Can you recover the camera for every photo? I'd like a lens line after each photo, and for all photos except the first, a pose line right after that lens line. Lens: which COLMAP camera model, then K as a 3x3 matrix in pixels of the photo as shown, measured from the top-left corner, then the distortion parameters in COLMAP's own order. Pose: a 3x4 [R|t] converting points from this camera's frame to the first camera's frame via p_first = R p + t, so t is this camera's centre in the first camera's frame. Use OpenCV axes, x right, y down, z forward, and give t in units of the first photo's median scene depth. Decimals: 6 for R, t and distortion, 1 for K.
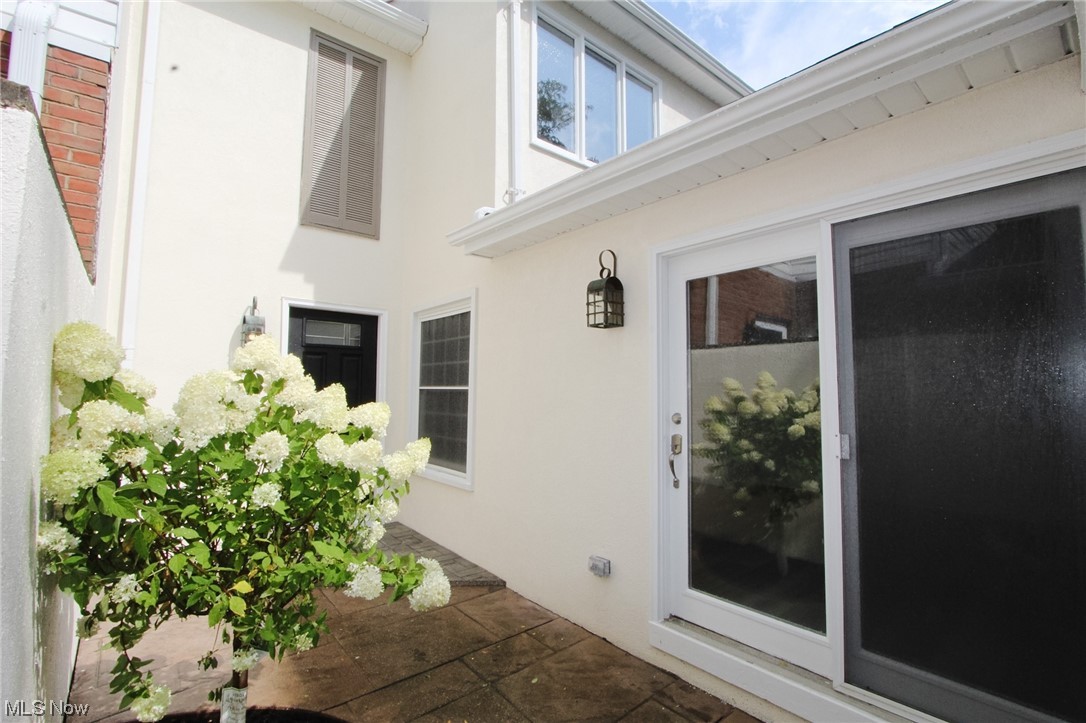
lens RADIAL K [[507.5, 0, 551.8], [0, 507.5, 351.4], [0, 0, 1]] dist [-0.019077, 0.003968]
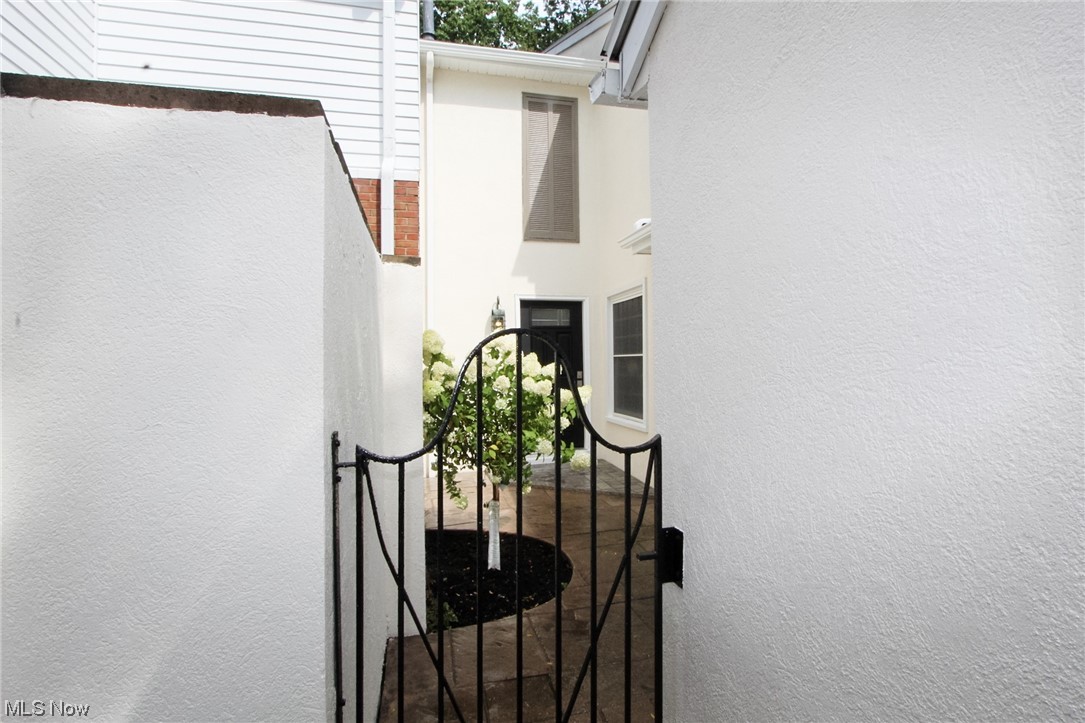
lens RADIAL K [[507.1, 0, 551.3], [0, 507.1, 351.4], [0, 0, 1]] dist [-0.019077, 0.003968]
pose [[0.902285, -0.024967, -0.430416, 0.187552], [0.050853, 0.997516, 0.048741, -0.012731], [0.428130, -0.065866, 0.901314, -0.281755]]
